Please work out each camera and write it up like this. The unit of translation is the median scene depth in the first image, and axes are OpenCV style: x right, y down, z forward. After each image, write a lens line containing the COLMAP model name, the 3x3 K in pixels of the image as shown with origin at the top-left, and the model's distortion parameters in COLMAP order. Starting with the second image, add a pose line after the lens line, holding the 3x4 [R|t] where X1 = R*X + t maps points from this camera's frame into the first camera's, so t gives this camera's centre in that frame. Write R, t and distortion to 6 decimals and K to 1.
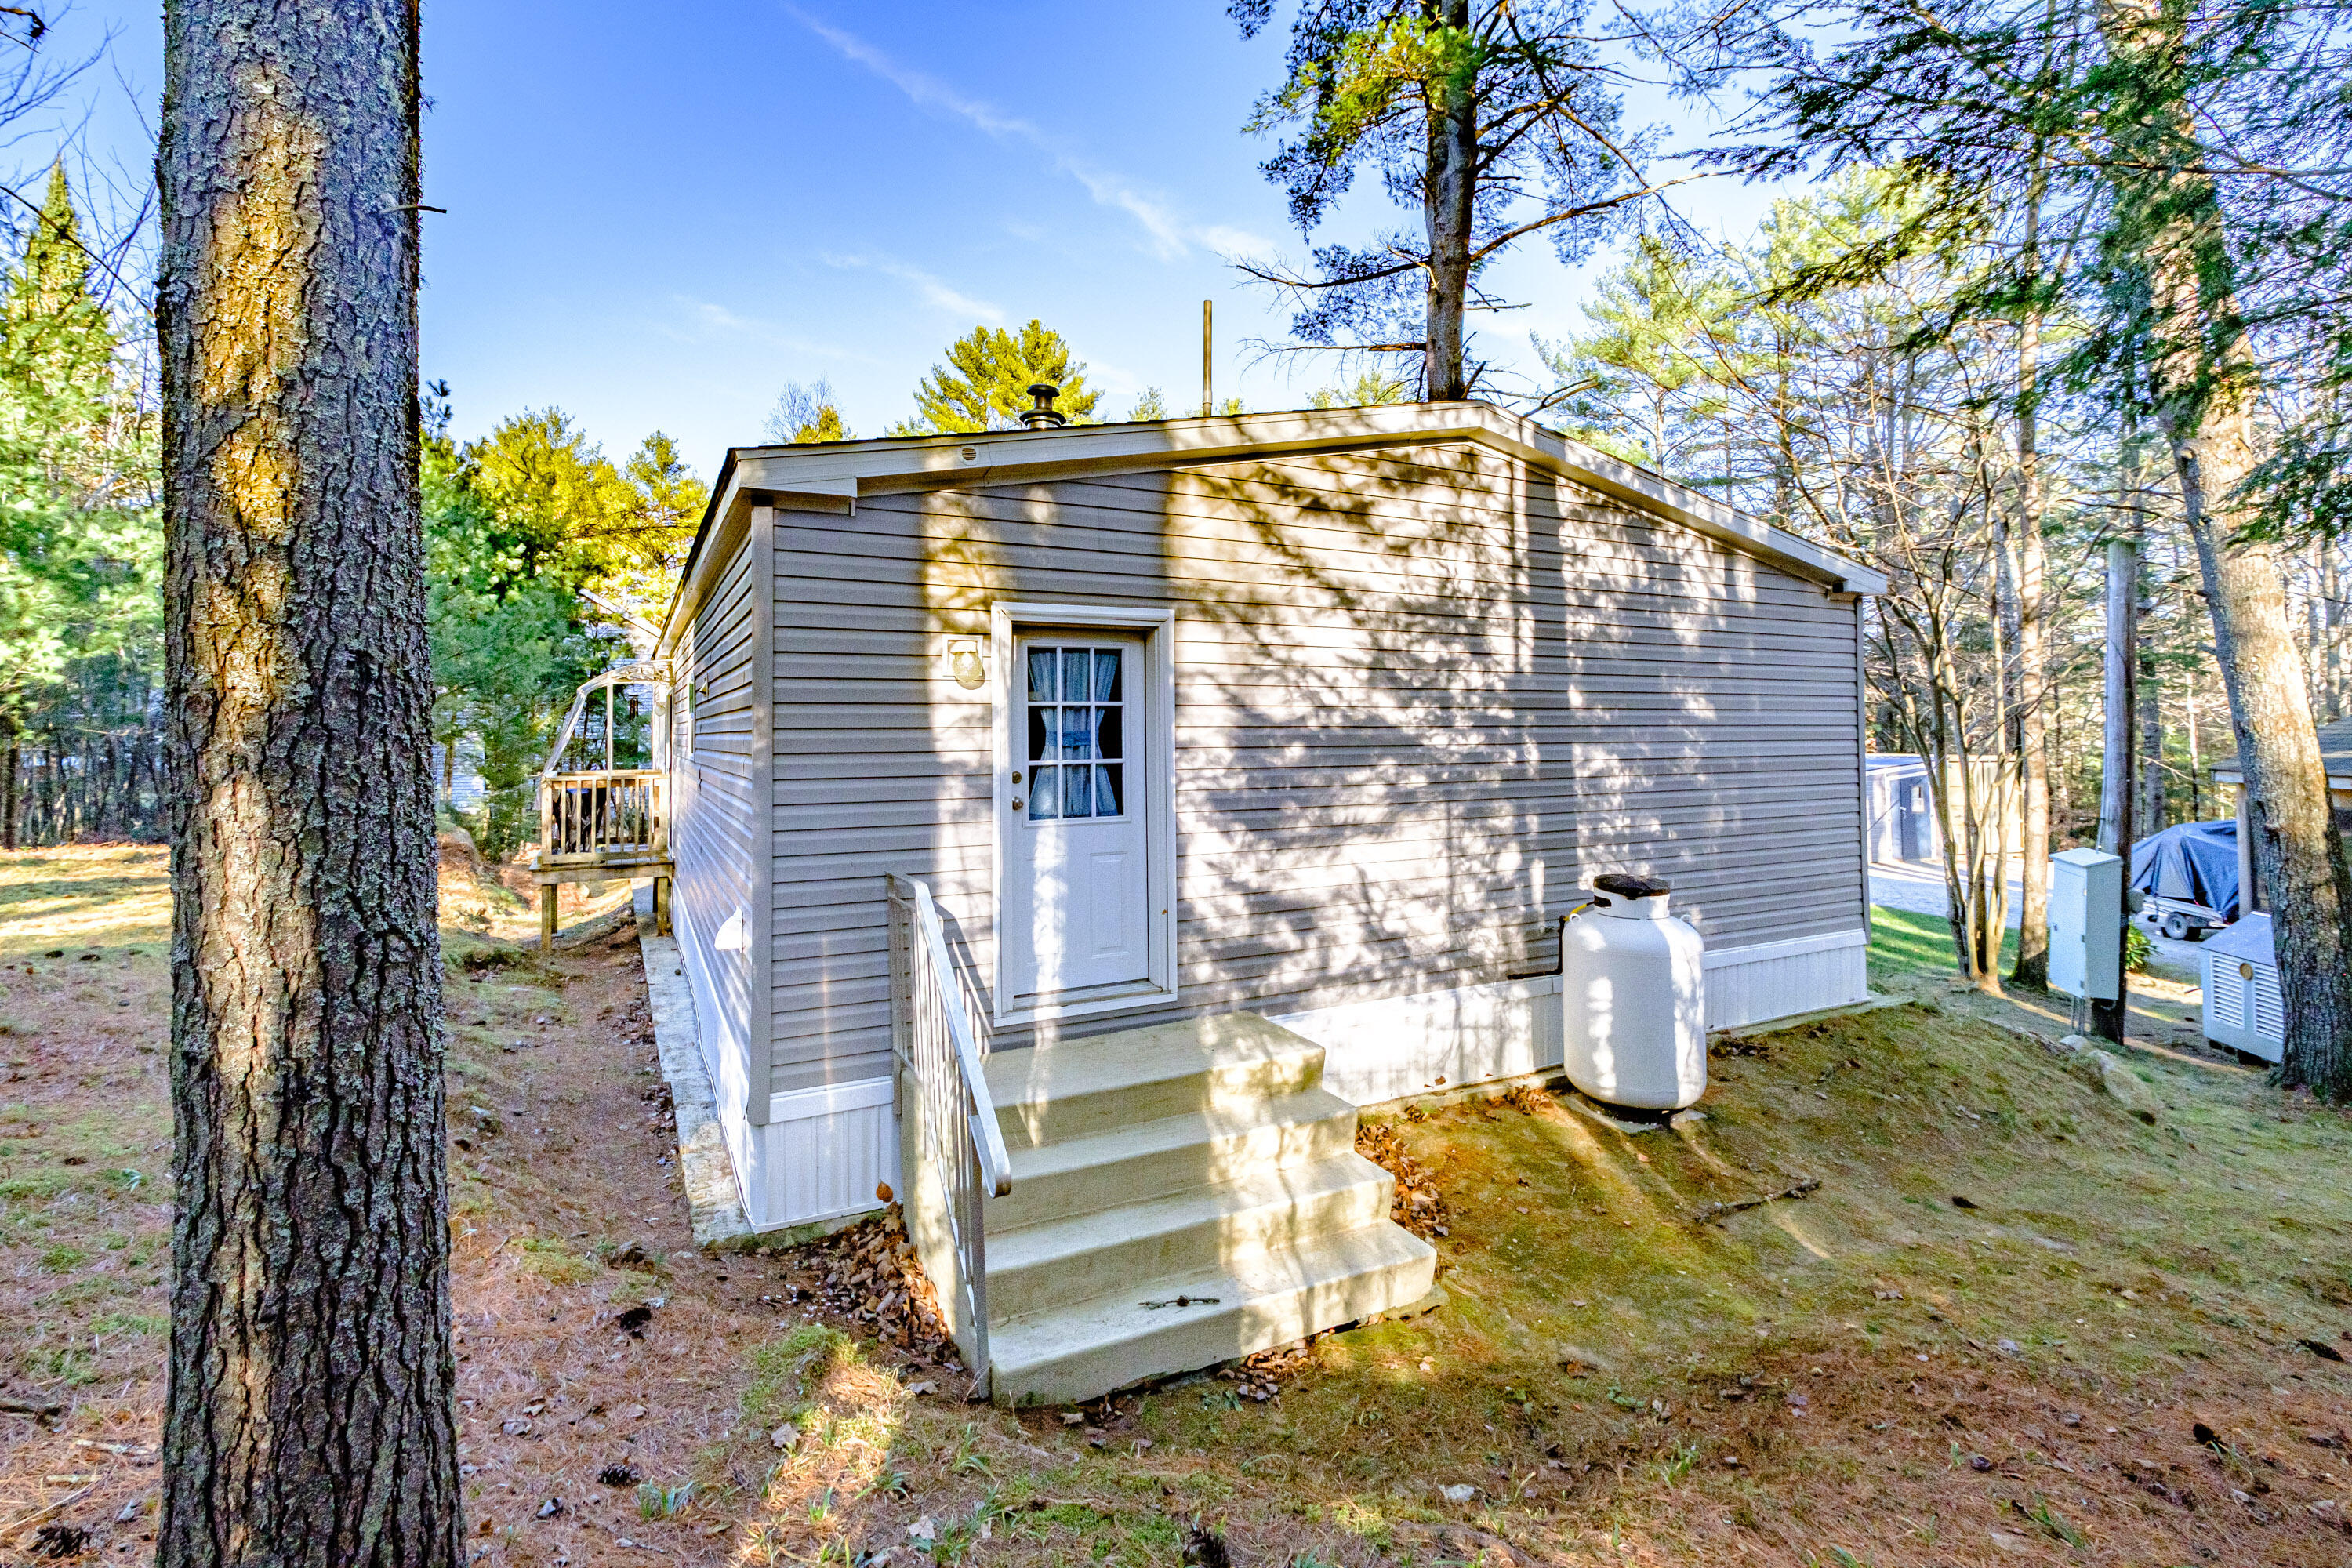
lens RADIAL K [[1036.7, 0, 1222.0], [0, 1036.7, 725.4], [0, 0, 1]] dist [0.002673, -0.000515]
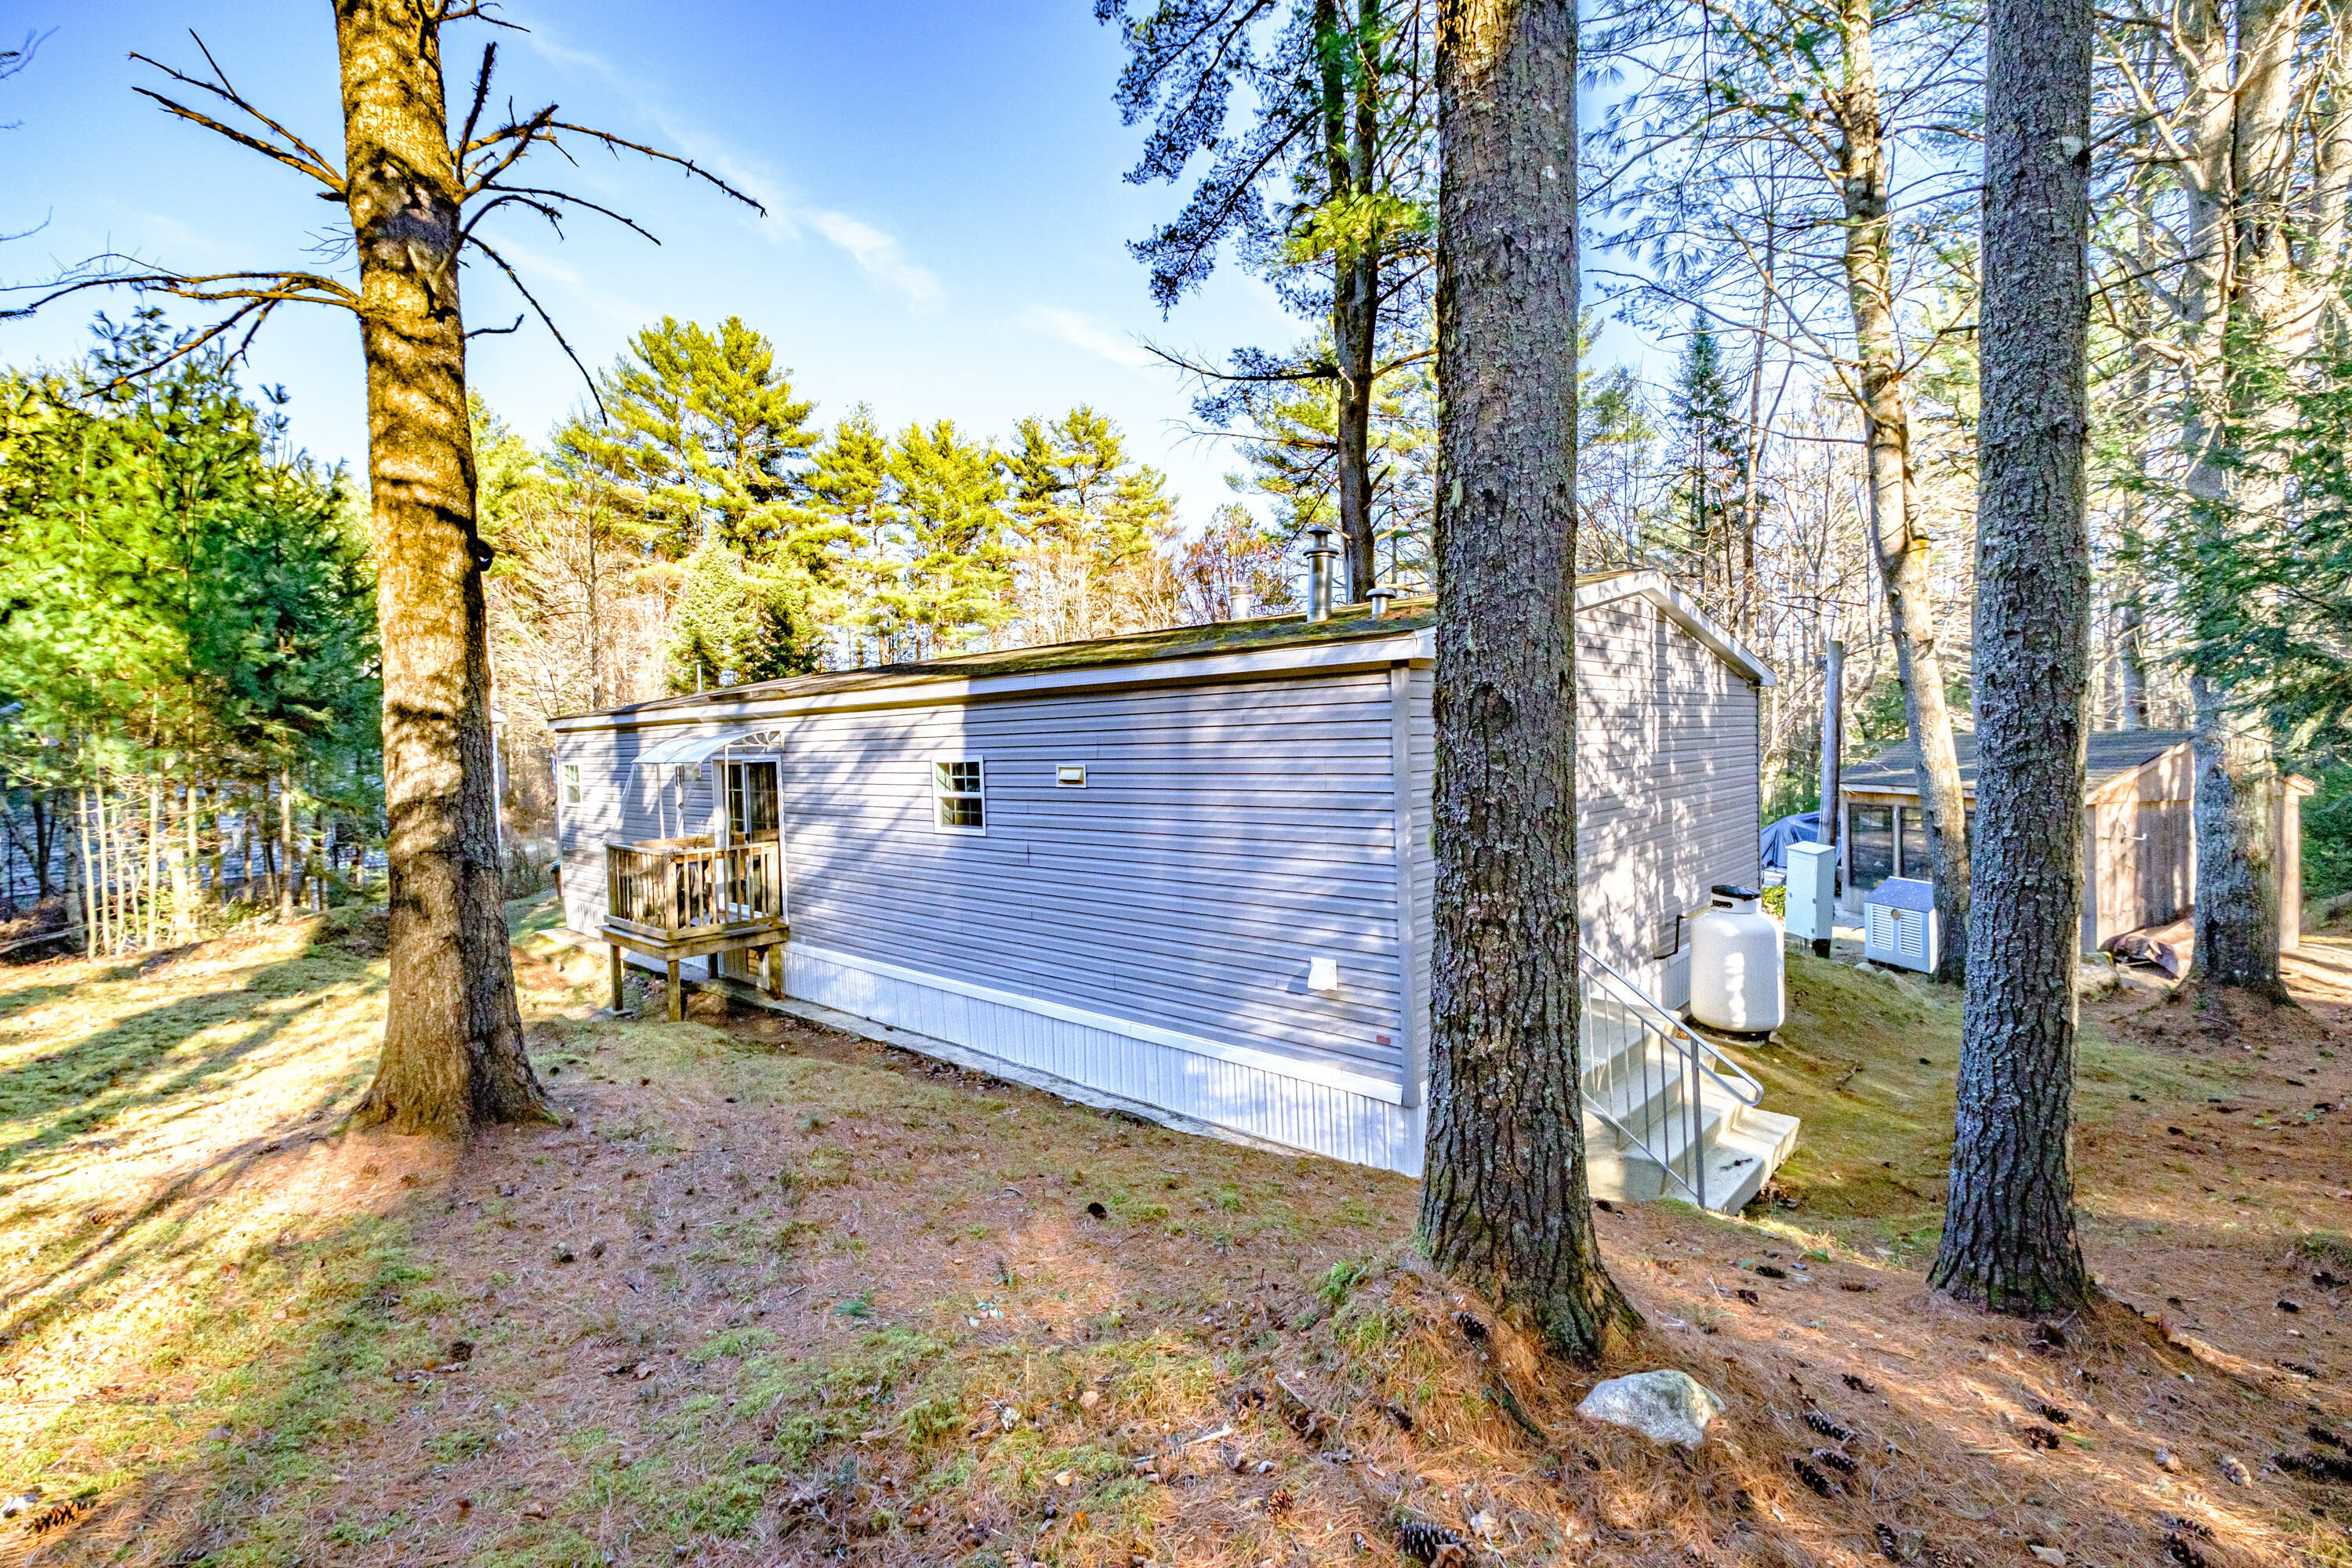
lens RADIAL K [[1036.7, 0, 1162.4], [0, 1036.7, 780.5], [0, 0, 1]] dist [0.002673, -0.000515]
pose [[0.936623, -0.033393, 0.348743, -0.700666], [0.016082, 0.998496, 0.052417, -0.079555], [-0.349969, -0.043487, 0.935751, -0.104673]]
